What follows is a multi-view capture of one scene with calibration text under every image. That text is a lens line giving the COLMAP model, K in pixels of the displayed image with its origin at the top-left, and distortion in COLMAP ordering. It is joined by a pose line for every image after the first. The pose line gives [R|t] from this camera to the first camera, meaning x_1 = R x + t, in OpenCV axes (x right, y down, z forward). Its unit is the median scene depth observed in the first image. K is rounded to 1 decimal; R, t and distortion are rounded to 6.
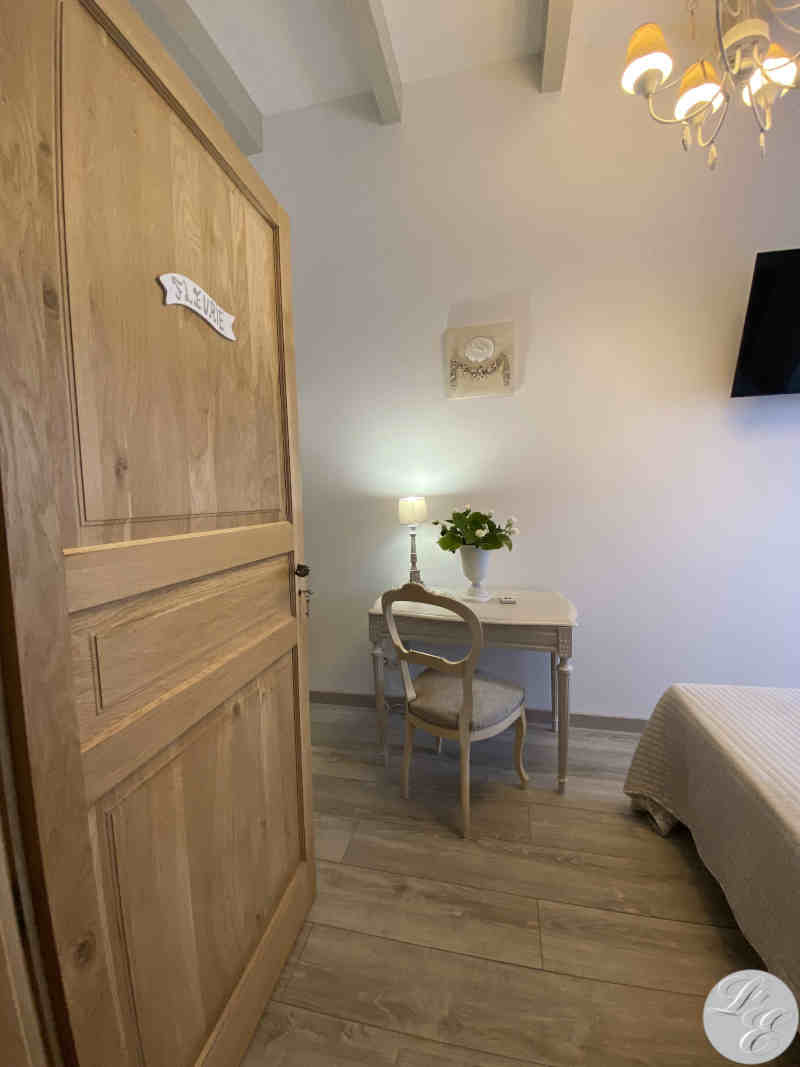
lens RADIAL K [[436.6, 0, 400.0], [0, 436.6, 533.5], [0, 0, 1]] dist [-0.013465, -0.000322]
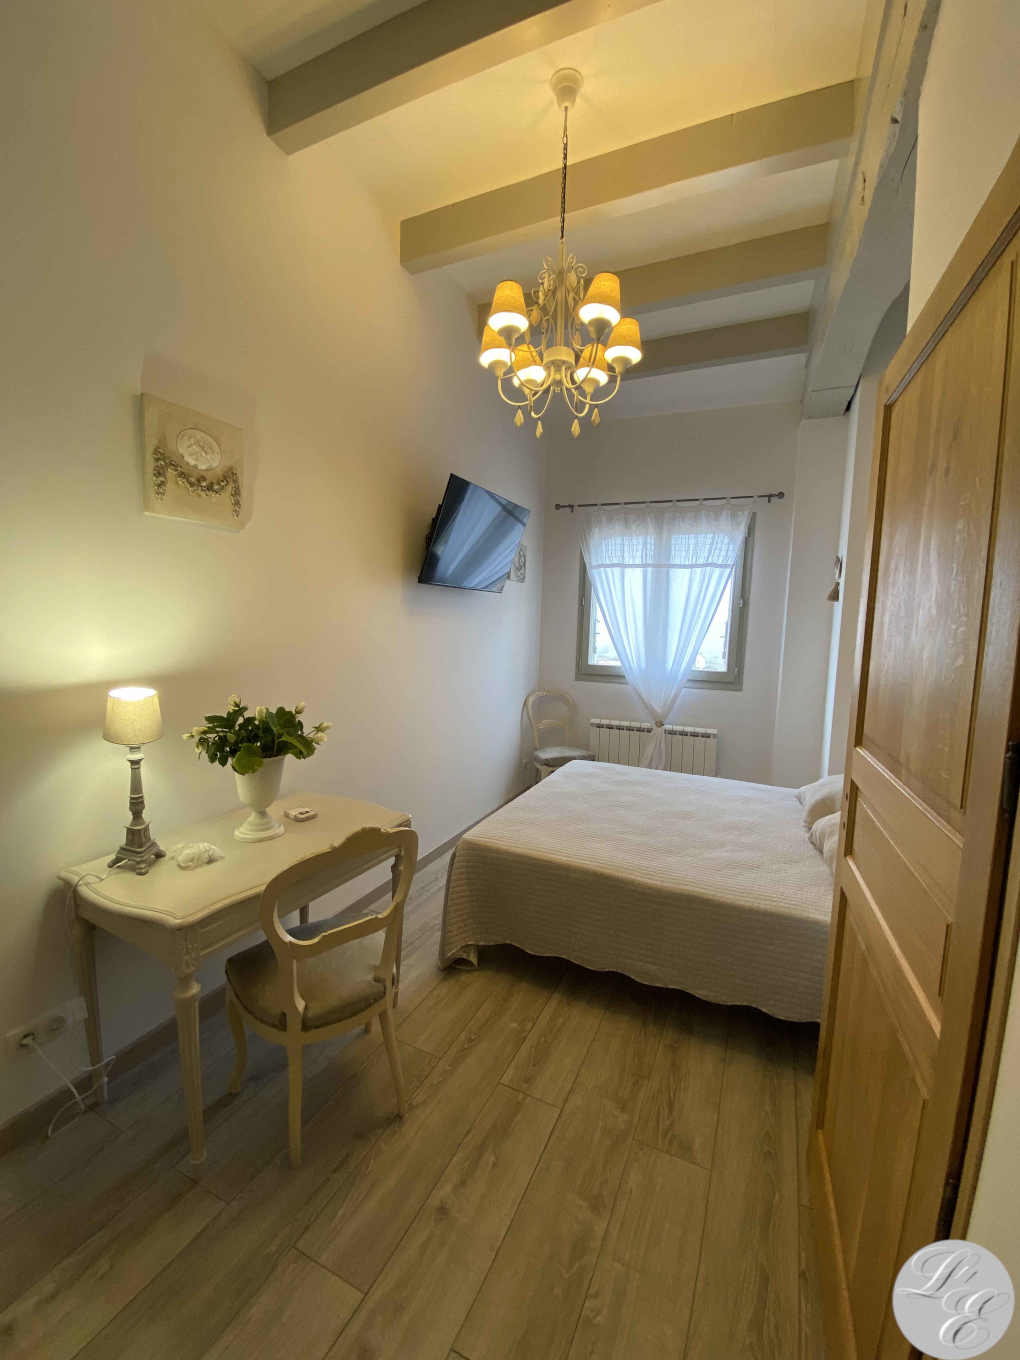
lens RADIAL K [[556.4, 0, 510.0], [0, 556.4, 680.0], [0, 0, 1]] dist [-0.013465, -0.000322]
pose [[0.213904, -0.082388, 0.973374, -0.535220], [0.049071, 0.996085, 0.073527, -0.125941], [-0.975621, 0.032037, 0.217109, 0.398275]]
